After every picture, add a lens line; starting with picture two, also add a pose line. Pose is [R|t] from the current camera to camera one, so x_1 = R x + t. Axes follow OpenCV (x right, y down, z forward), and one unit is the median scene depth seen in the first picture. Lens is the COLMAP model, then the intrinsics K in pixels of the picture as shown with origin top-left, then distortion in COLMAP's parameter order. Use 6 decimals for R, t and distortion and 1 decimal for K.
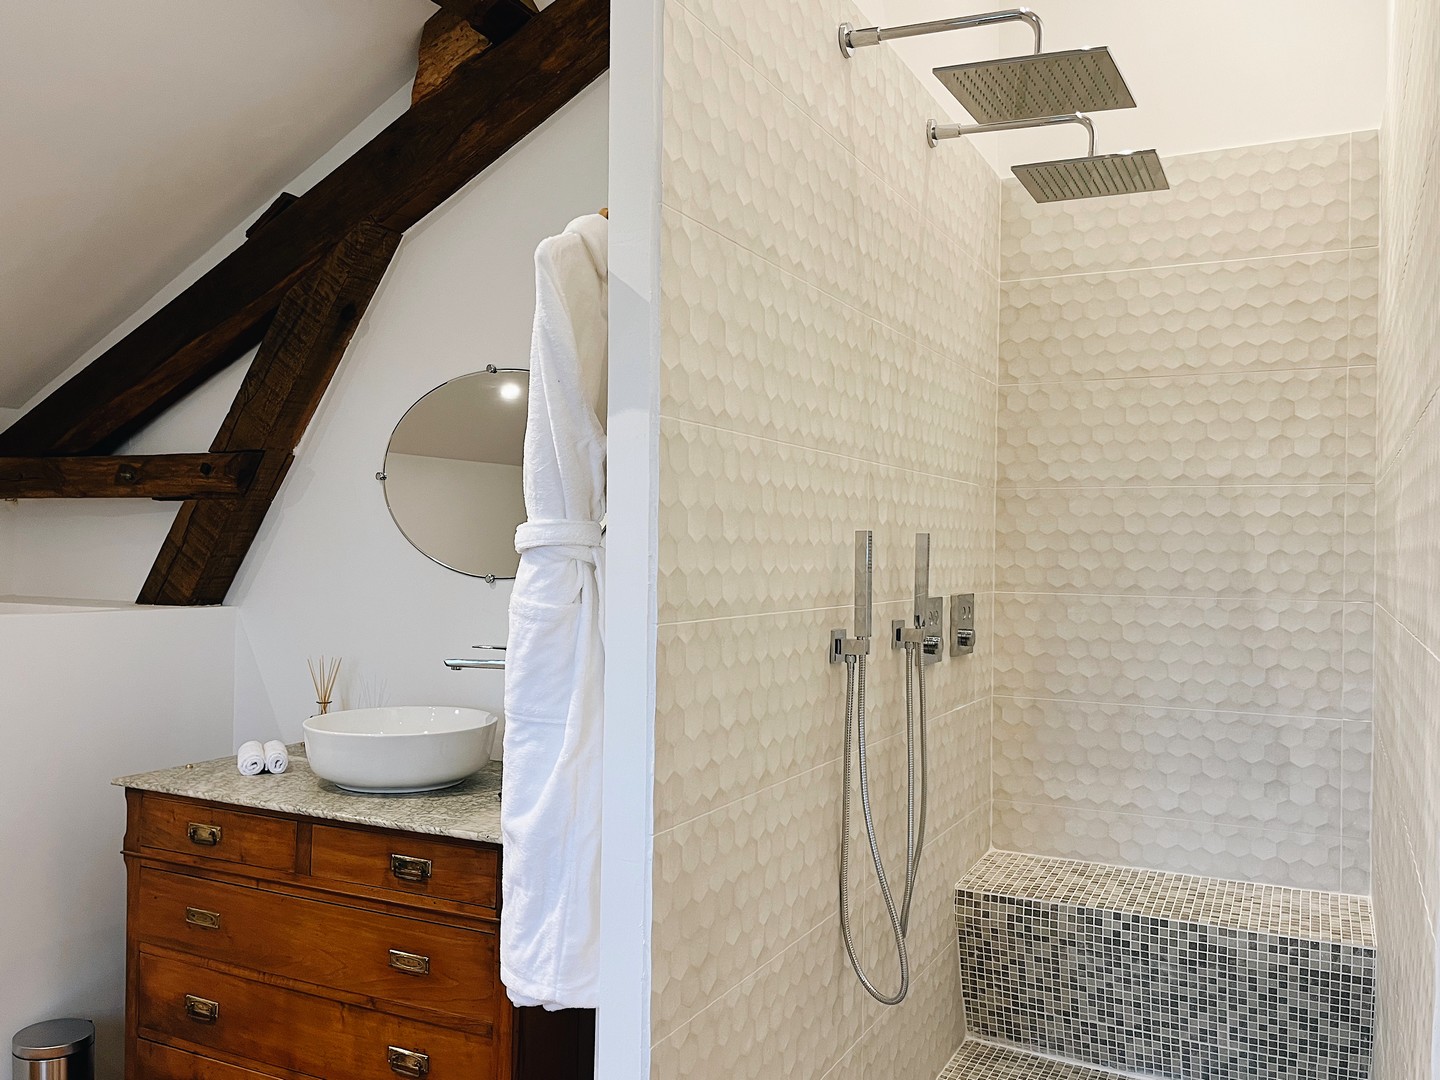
lens RADIAL K [[1145.8, 0, 720.2], [0, 1145.8, 574.5], [0, 0, 1]] dist [0.072133, 0.000647]
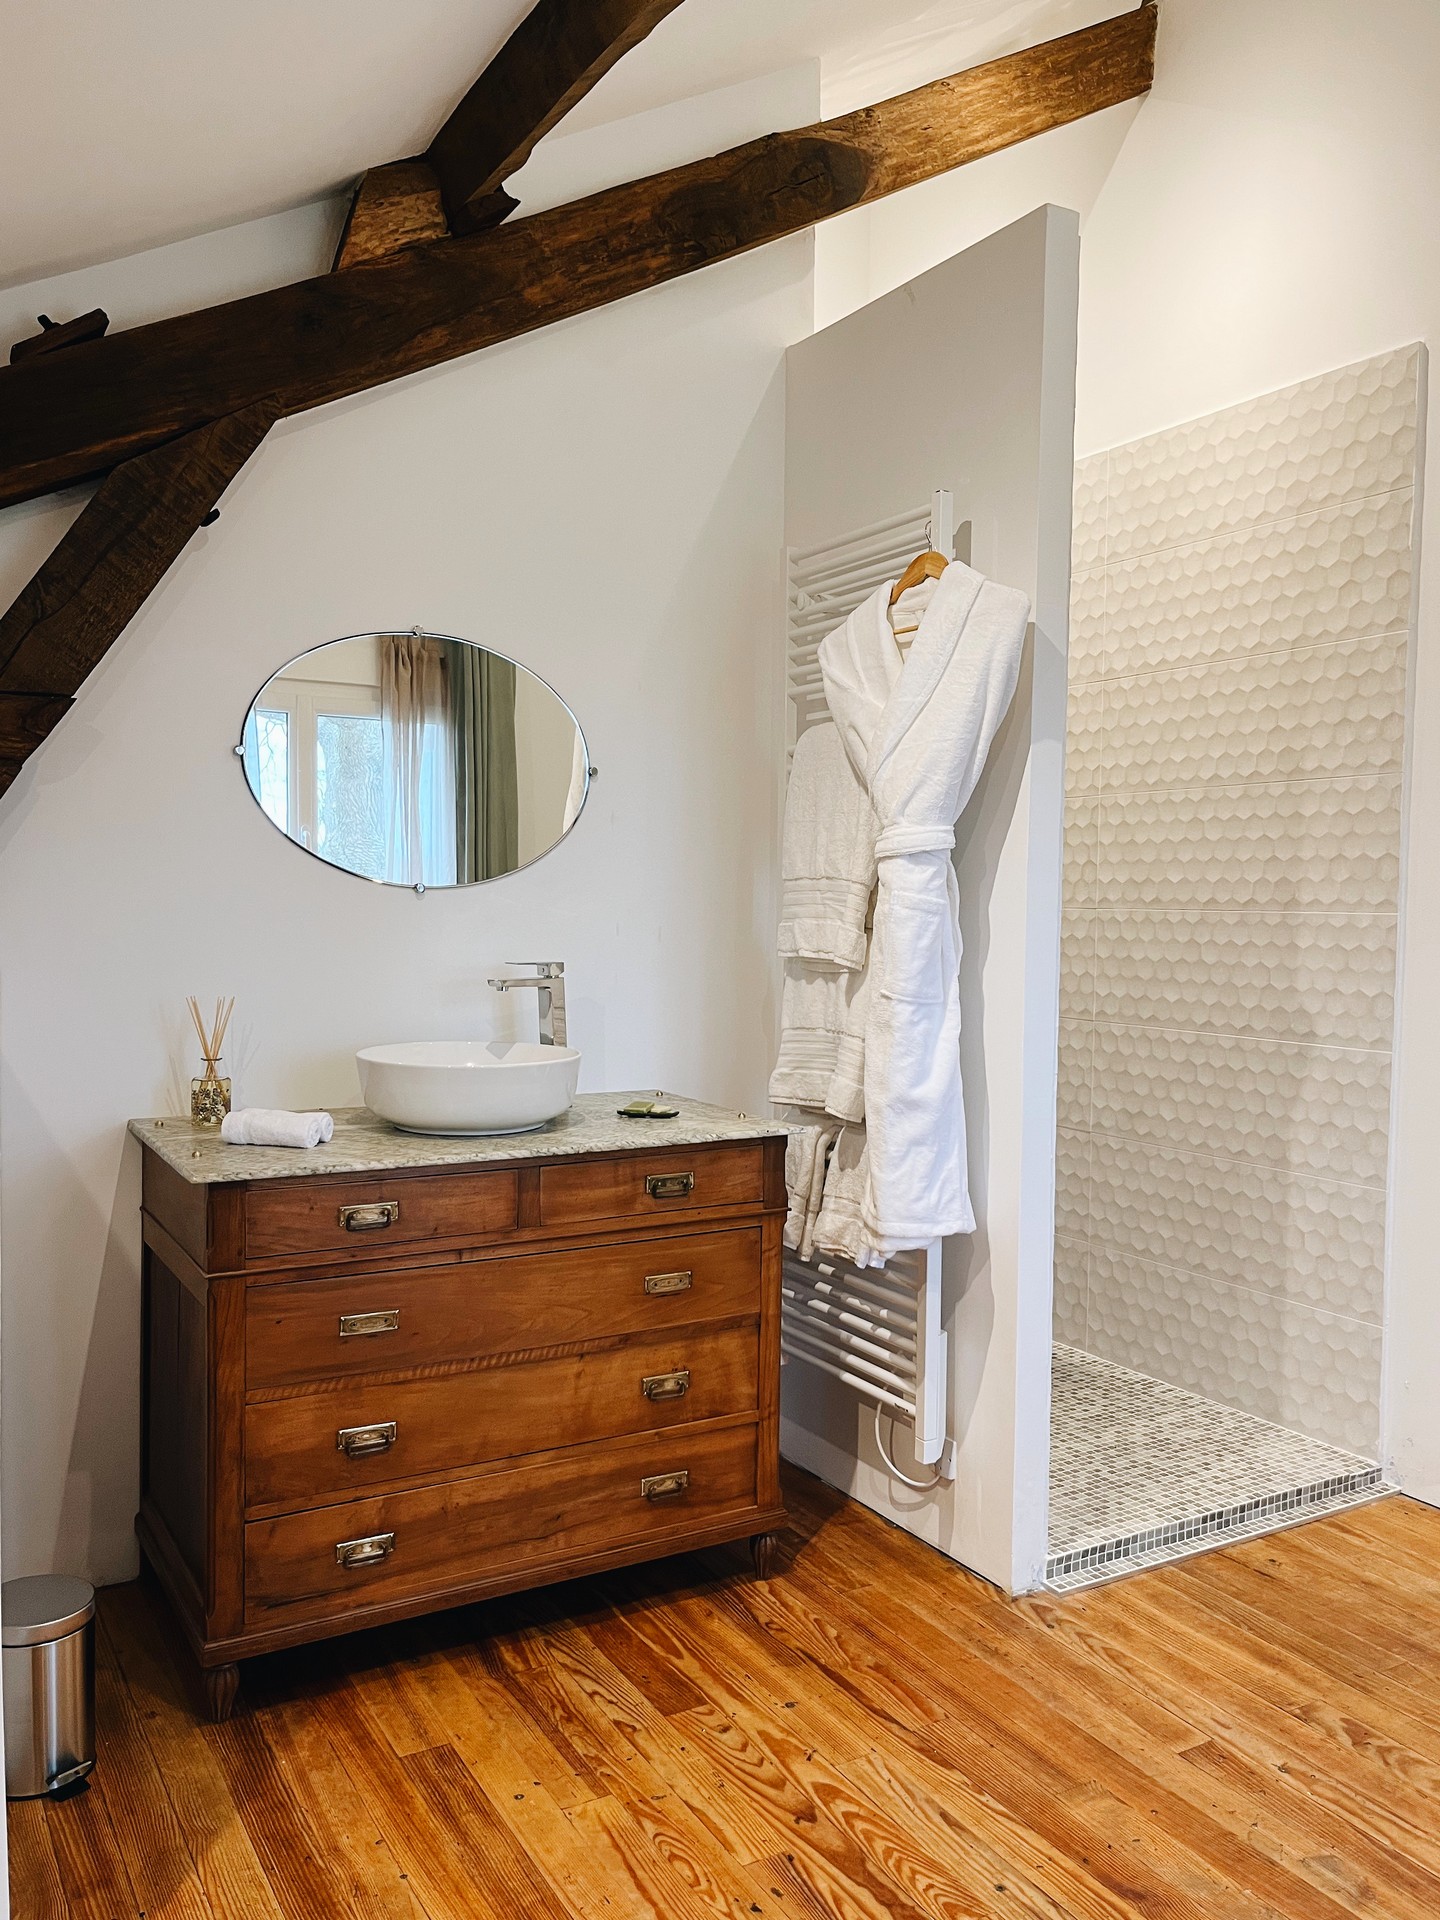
lens RADIAL K [[1475.2, 0, 720.0], [0, 1475.2, 960.0], [0, 0, 1]] dist [0.119732, -0.000571]
pose [[0.567318, -0.053493, 0.821759, -1.120239], [0.013584, 0.998360, 0.055611, 0.000150], [-0.823387, -0.020386, 0.567115, 0.249591]]
